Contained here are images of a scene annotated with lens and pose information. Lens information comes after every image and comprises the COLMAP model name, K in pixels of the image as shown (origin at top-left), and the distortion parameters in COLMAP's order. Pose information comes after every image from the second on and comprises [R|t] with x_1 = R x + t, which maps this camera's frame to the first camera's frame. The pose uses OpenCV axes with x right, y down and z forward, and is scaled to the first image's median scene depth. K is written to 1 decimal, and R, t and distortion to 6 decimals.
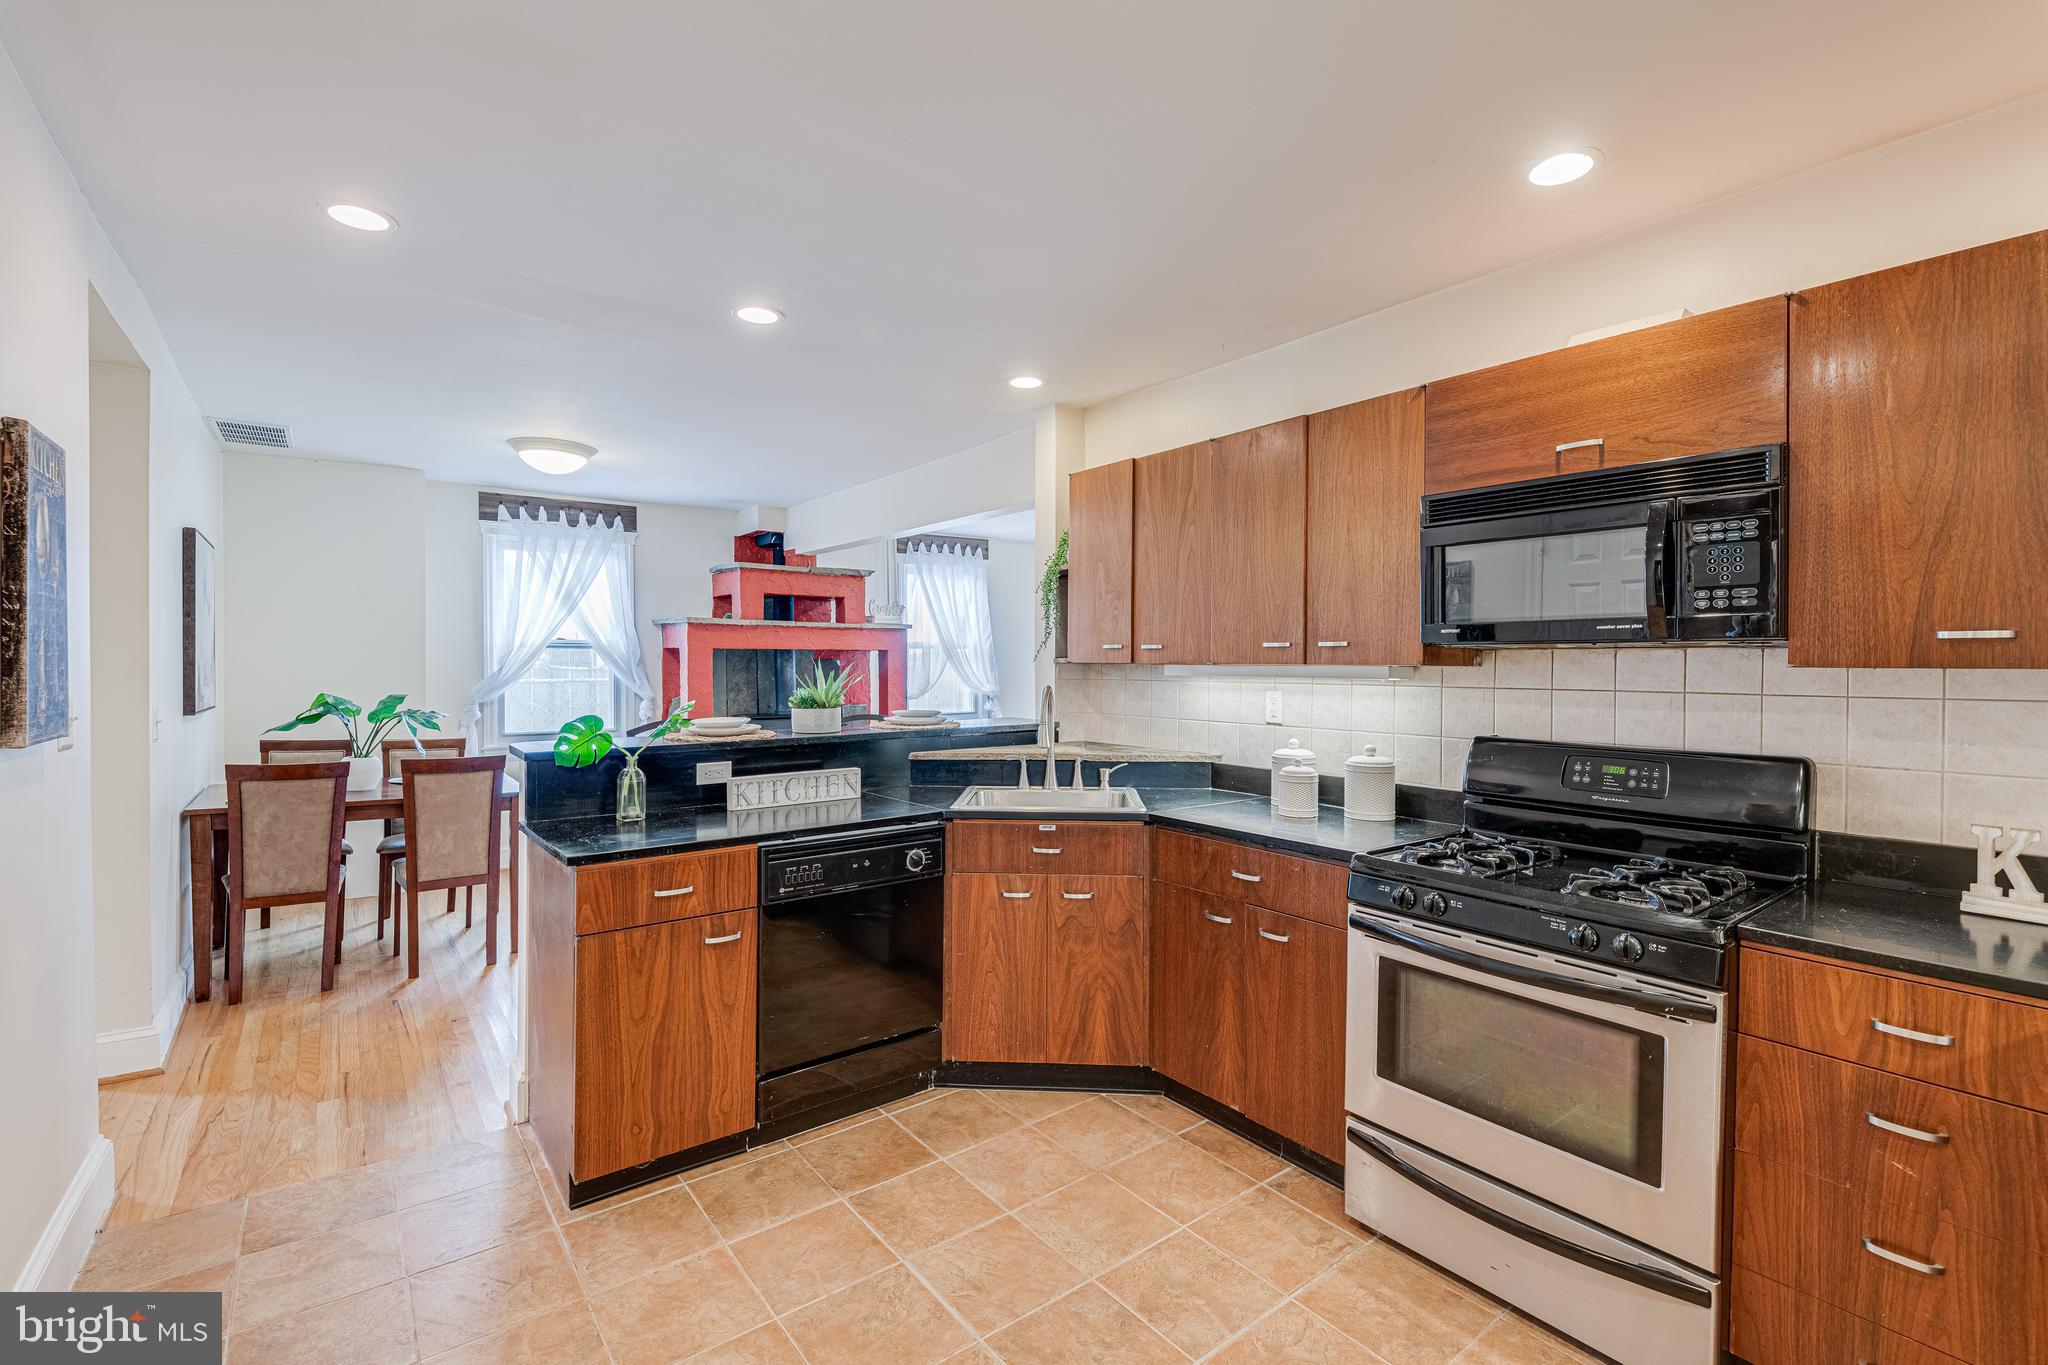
lens RADIAL K [[899.2, 0, 1022.5], [0, 899.2, 665.5], [0, 0, 1]] dist [0.002070, -0.008459]
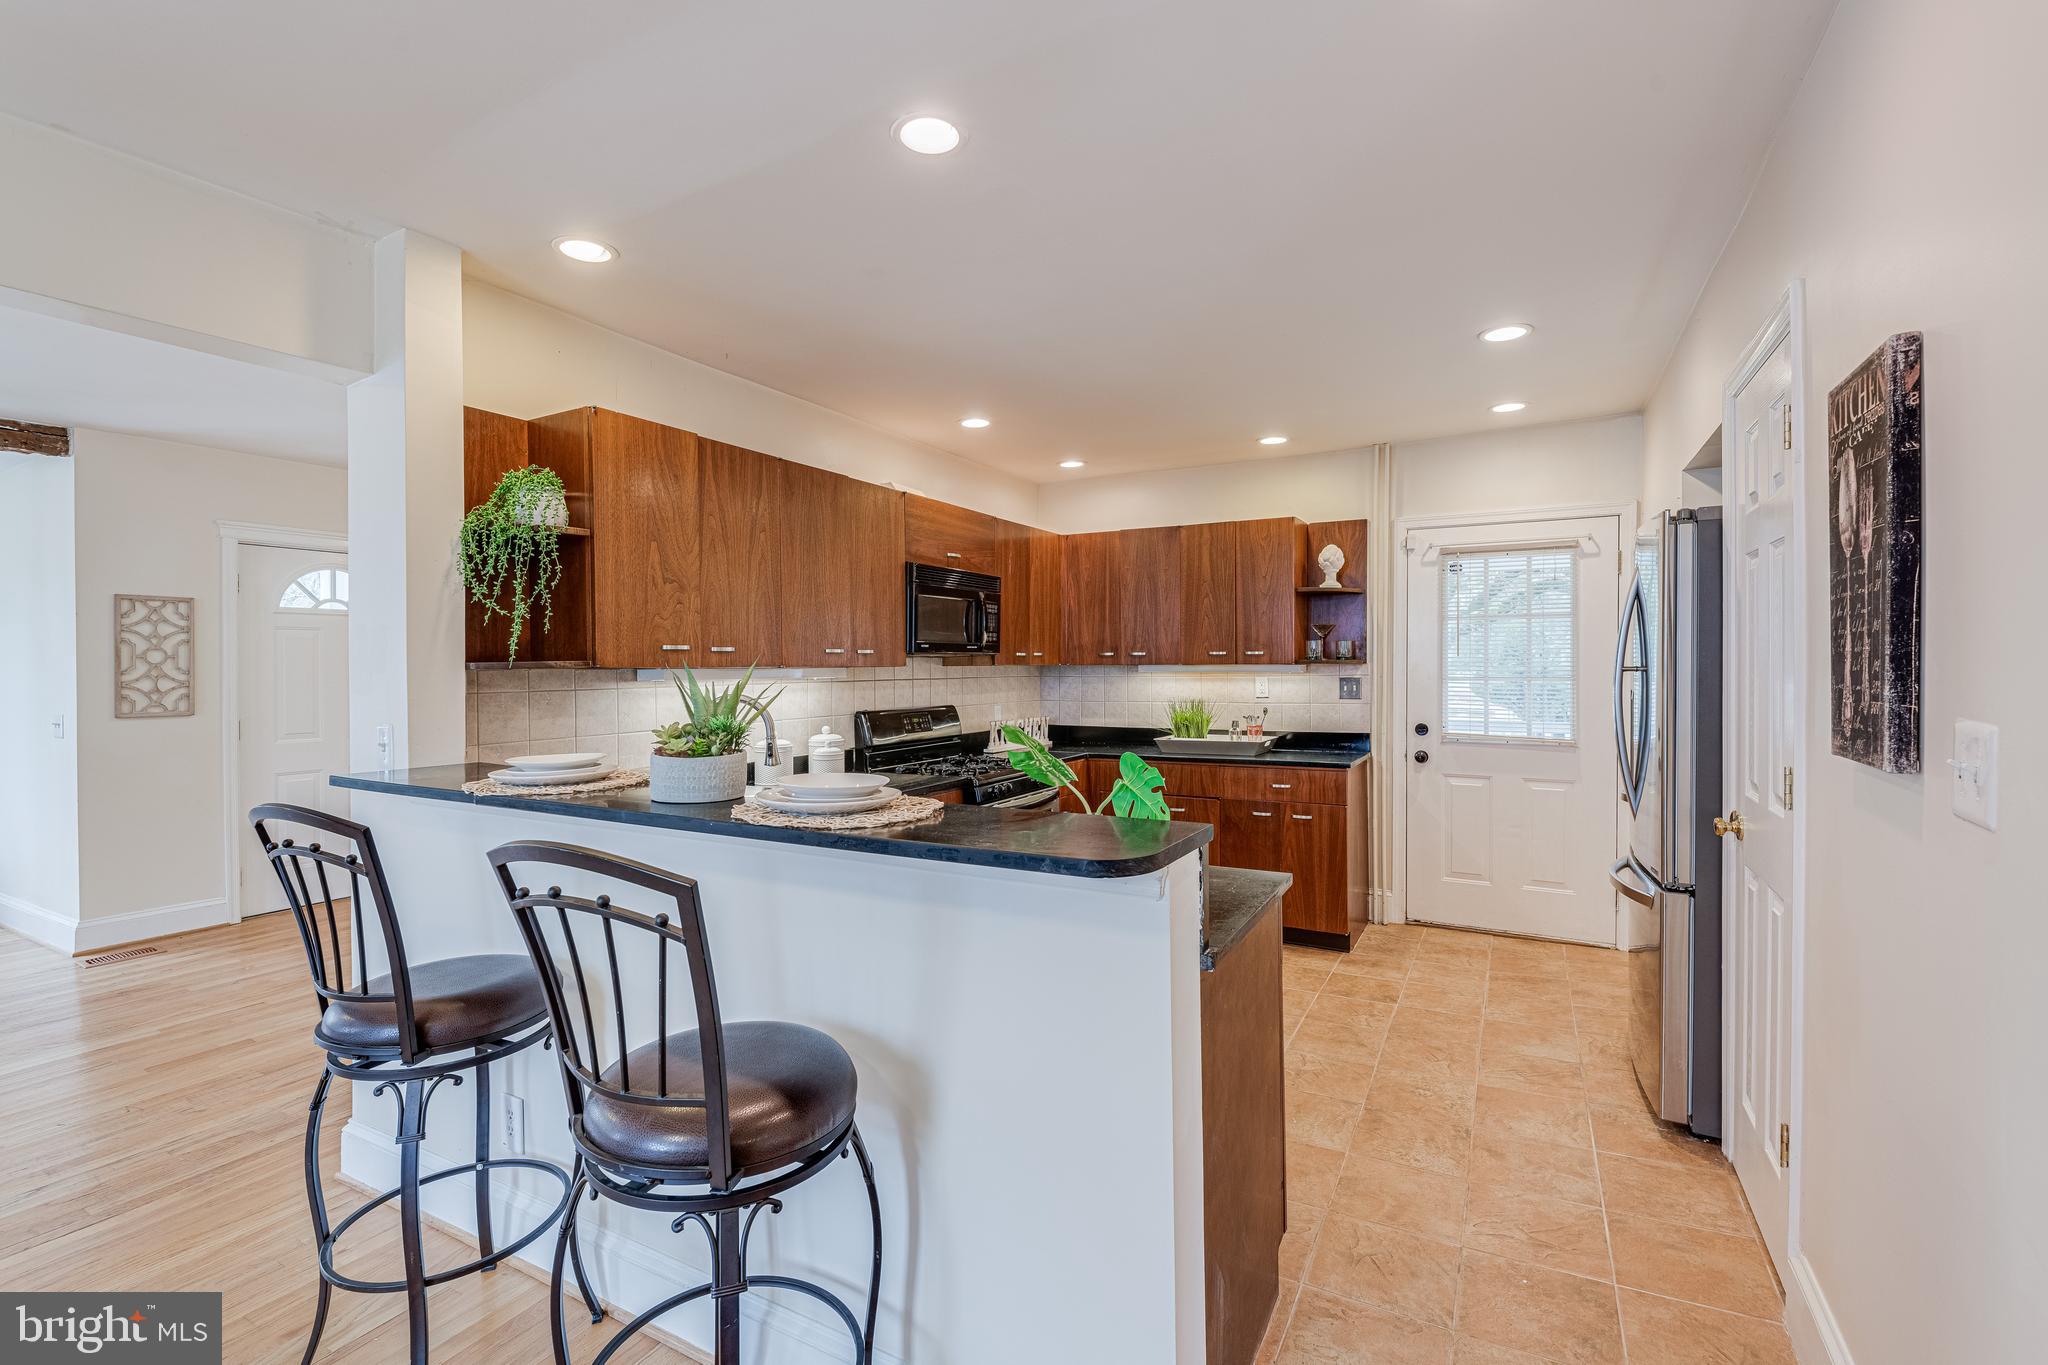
lens RADIAL K [[899.2, 0, 1022.5], [0, 899.2, 665.5], [0, 0, 1]] dist [0.002070, -0.008459]
pose [[-0.403295, -0.000423, 0.915070, -1.008444], [0.009824, 0.999940, 0.004791, -0.006659], [-0.915017, 0.010922, -0.403267, 1.323962]]
